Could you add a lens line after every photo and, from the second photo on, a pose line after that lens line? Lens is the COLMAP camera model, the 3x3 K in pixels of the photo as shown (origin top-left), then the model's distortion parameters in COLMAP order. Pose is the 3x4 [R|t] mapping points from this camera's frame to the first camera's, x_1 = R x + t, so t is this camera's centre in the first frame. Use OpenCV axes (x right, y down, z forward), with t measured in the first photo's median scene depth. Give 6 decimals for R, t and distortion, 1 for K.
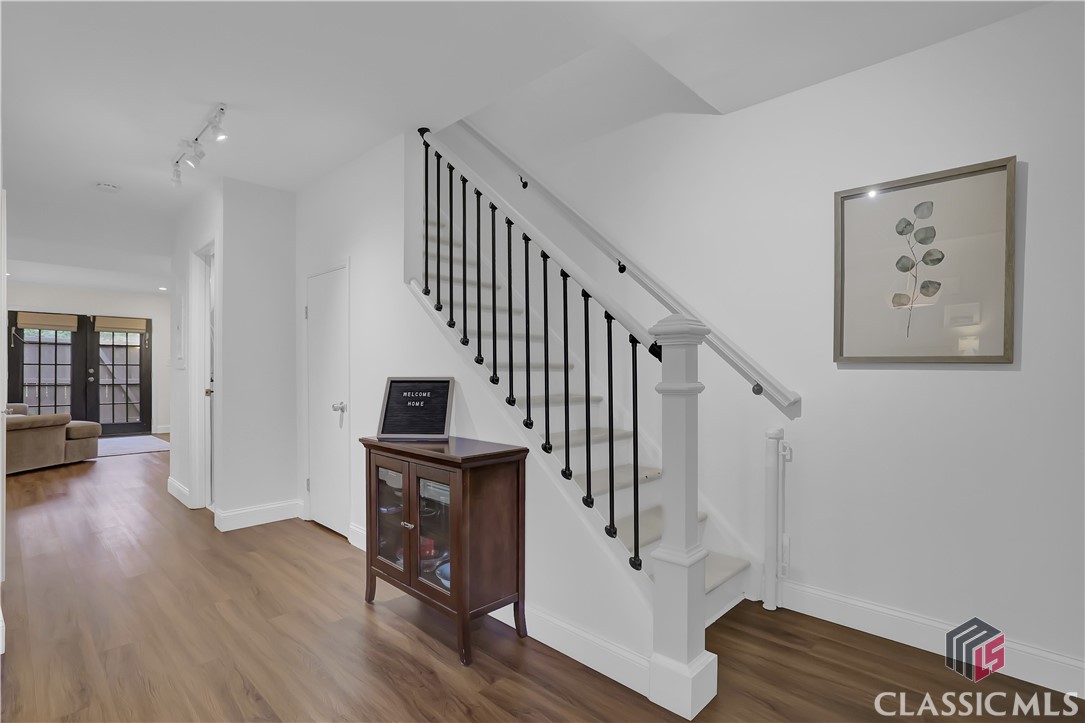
lens RADIAL K [[525.3, 0, 540.9], [0, 525.3, 369.1], [0, 0, 1]] dist [-0.004516, -0.000175]
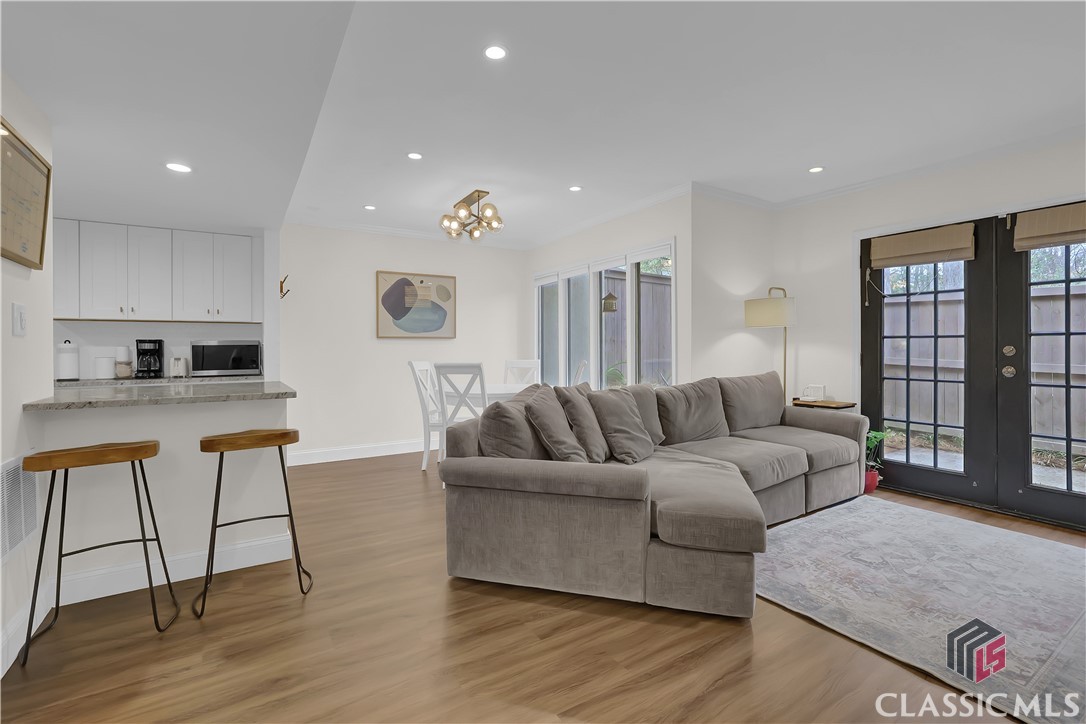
lens RADIAL K [[494.6, 0, 543.9], [0, 494.6, 348.8], [0, 0, 1]] dist [-0.002519, 0.000081]
pose [[-0.226413, 0.005956, -0.974013, -0.406884], [0.004984, 0.999975, 0.004956, -0.001651], [0.974019, -0.003732, -0.226437, 0.740383]]
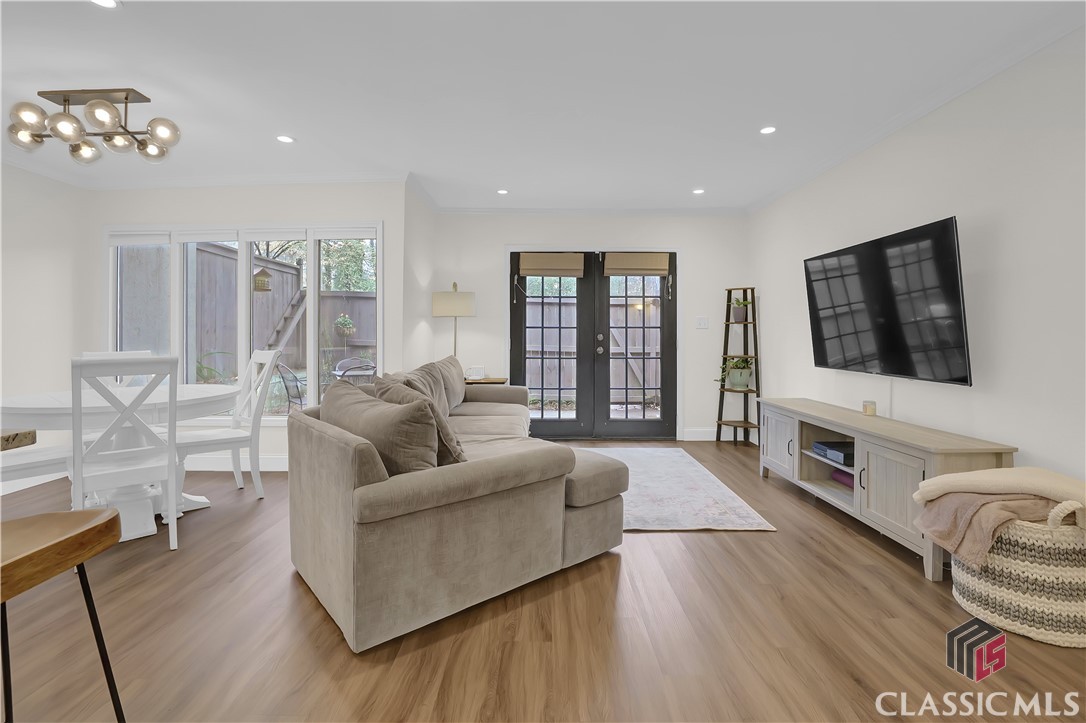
lens RADIAL K [[482.7, 0, 539.1], [0, 482.7, 330.5], [0, 0, 1]] dist [-0.031555, 0.000058]
pose [[0.687496, -0.003020, -0.726182, -0.479346], [-0.000363, 0.999990, -0.004502, -0.001982], [0.726188, 0.003359, 0.687488, 0.536958]]
